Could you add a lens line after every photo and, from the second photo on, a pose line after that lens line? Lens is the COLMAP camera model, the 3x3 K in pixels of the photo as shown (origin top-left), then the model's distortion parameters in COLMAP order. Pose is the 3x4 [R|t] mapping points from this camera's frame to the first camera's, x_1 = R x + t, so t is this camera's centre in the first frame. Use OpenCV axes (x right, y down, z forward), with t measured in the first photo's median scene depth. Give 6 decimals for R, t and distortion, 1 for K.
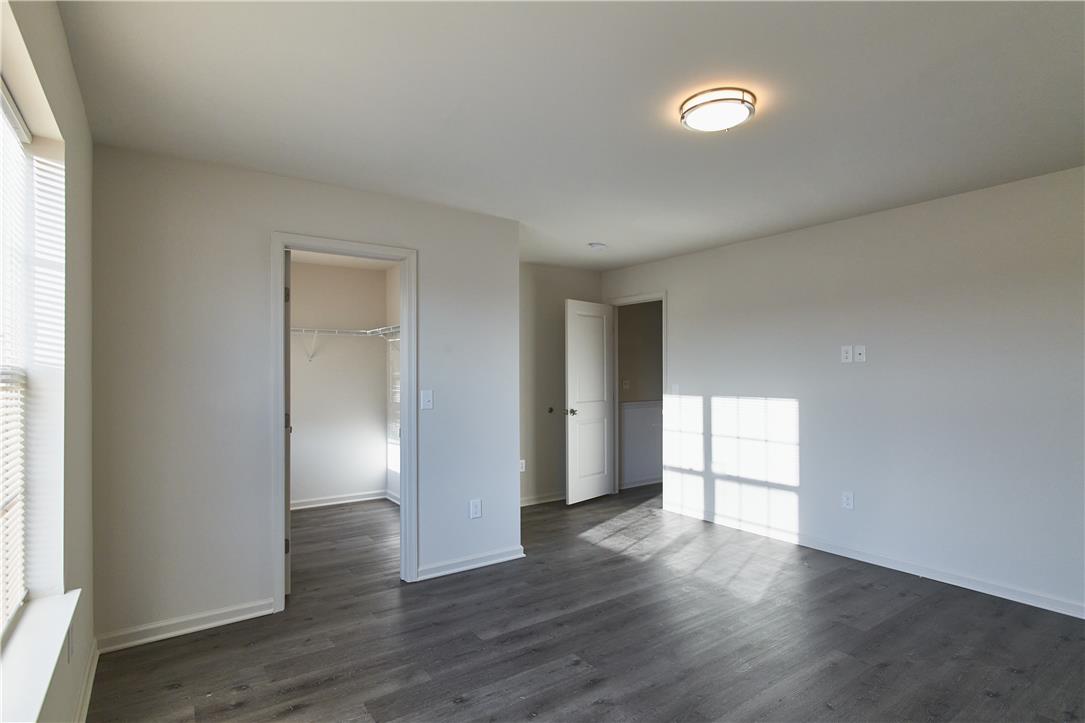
lens RADIAL K [[559.0, 0, 543.2], [0, 559.0, 367.6], [0, 0, 1]] dist [-0.020006, 0.016143]
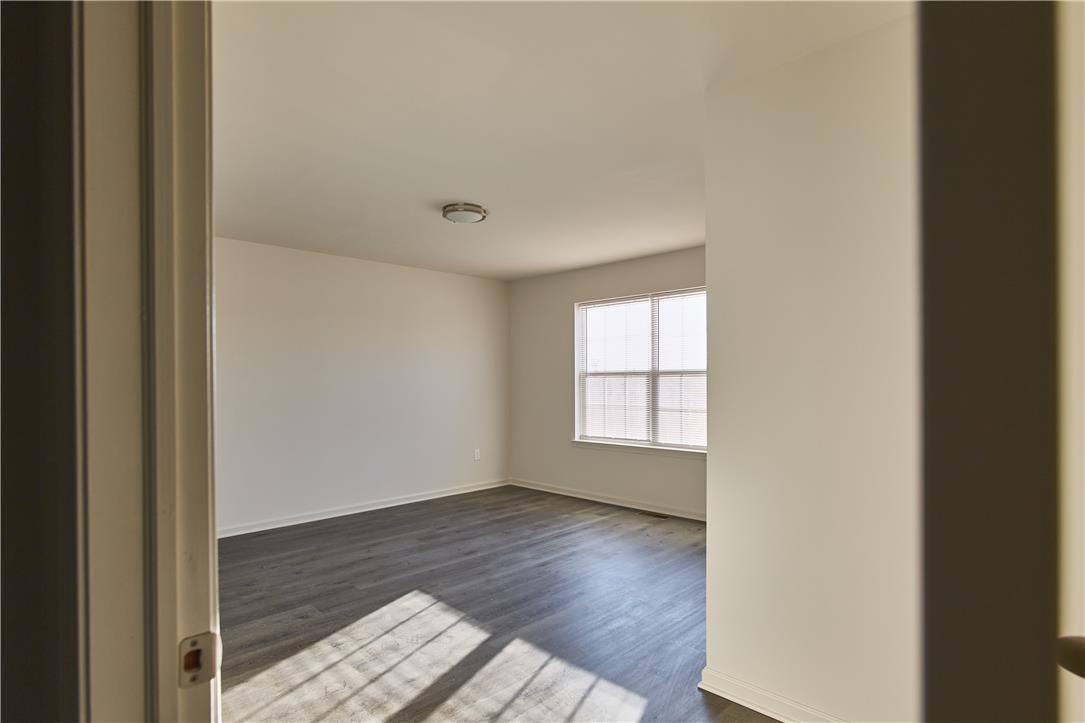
lens RADIAL K [[549.7, 0, 544.1], [0, 549.7, 376.0], [0, 0, 1]] dist [-0.000809, 0.000350]
pose [[-0.982848, 0.013536, -0.183922, 0.256008], [0.016606, 0.999747, -0.015160, 0.031401], [0.183670, -0.017954, -0.982824, 1.768040]]
